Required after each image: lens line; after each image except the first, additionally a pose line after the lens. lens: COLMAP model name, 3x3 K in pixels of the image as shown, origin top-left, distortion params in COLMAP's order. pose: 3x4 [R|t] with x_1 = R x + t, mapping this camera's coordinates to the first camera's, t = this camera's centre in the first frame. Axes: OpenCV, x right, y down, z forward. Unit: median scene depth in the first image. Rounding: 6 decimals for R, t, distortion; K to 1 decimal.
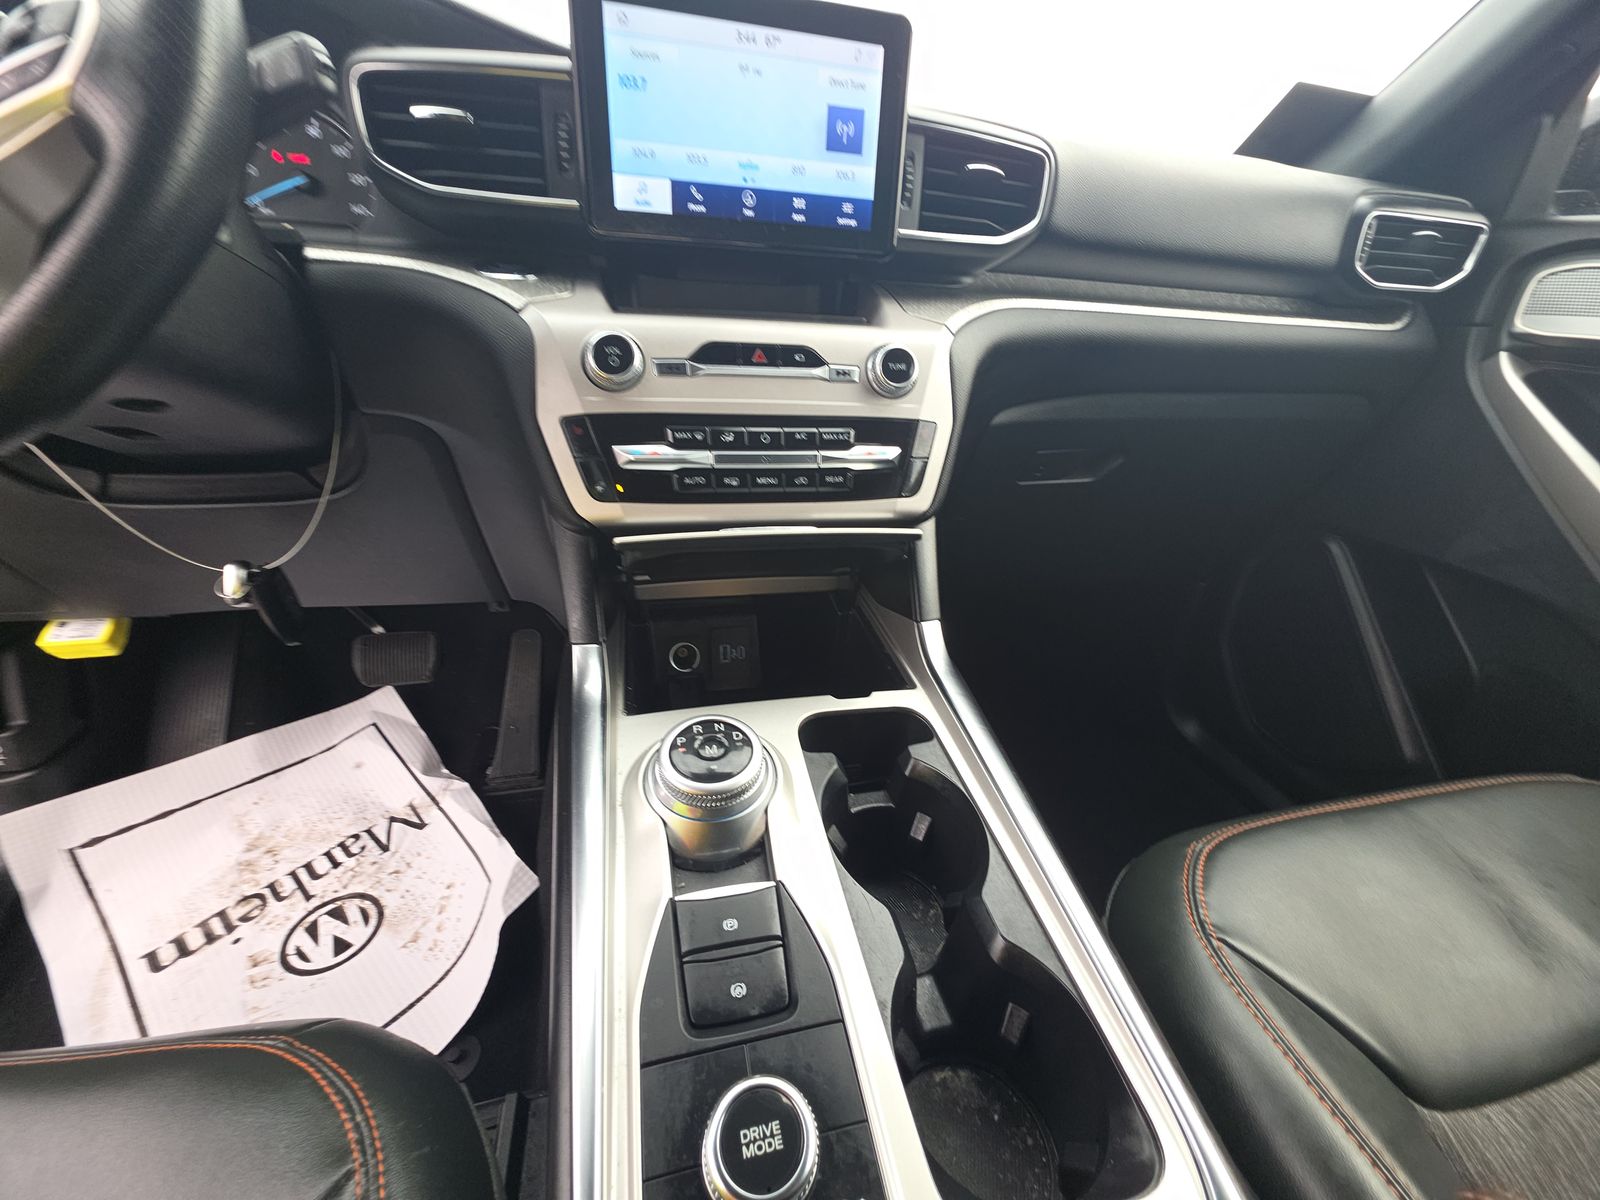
lens RADIAL K [[652.3, 0, 800.0], [0, 652.3, 600.0], [0, 0, 1]] dist [-0.000353, -0.000258]
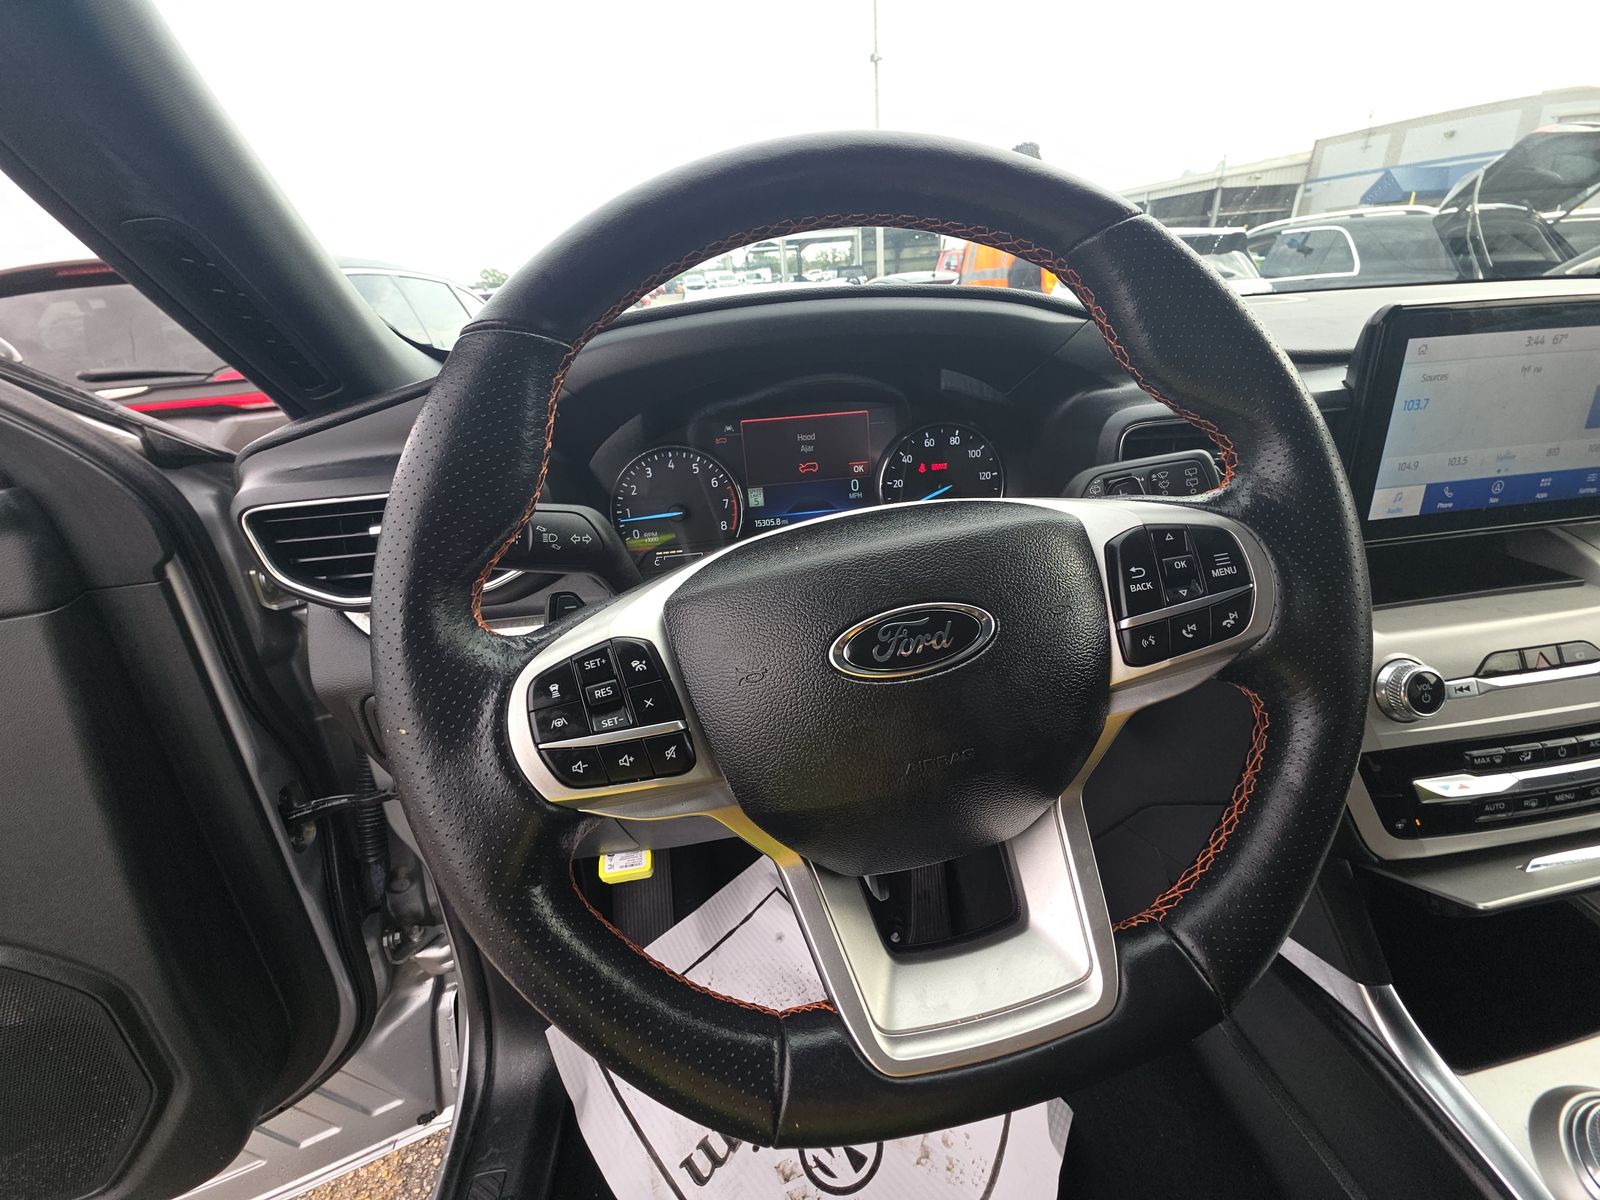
lens RADIAL K [[648.1, 0, 800.0], [0, 648.1, 600.0], [0, 0, 1]] dist [0.000721, -0.004025]
pose [[0.986472, -0.069843, -0.148306, -0.950065], [0.064157, 0.997022, -0.042788, -0.486089], [0.150852, 0.032694, 0.988016, -0.057114]]
